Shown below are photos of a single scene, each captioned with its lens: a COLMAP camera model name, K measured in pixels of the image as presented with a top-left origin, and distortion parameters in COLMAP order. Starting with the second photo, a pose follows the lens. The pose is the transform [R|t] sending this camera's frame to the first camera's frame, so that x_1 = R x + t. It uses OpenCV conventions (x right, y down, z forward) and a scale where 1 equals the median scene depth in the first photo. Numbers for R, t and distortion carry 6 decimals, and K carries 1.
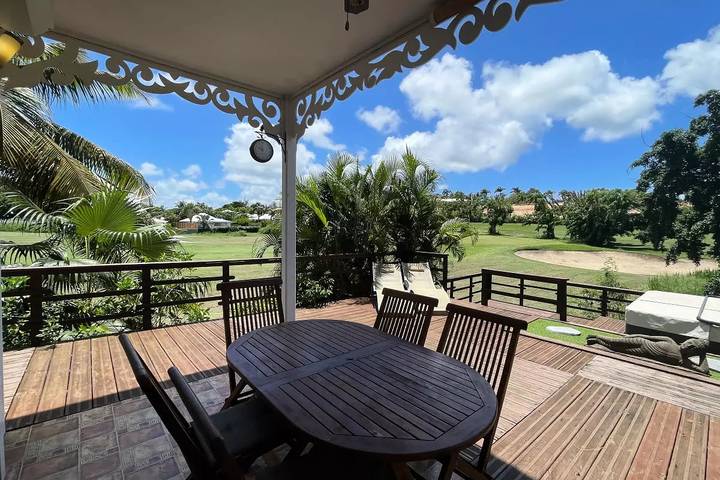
lens RADIAL K [[315.2, 0, 360.7], [0, 315.2, 230.7], [0, 0, 1]] dist [-0.086580, 0.064778]
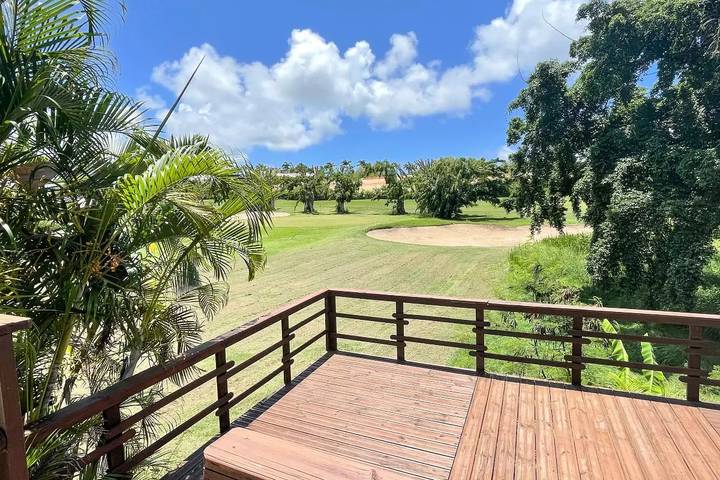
lens RADIAL K [[315.2, 0, 360.7], [0, 315.2, 230.7], [0, 0, 1]] dist [-0.086580, 0.064778]
pose [[0.895522, -0.077654, 0.438190, 0.118213], [0.054735, 0.996401, 0.064718, 0.009323], [-0.441639, -0.033973, 0.896549, 0.260104]]
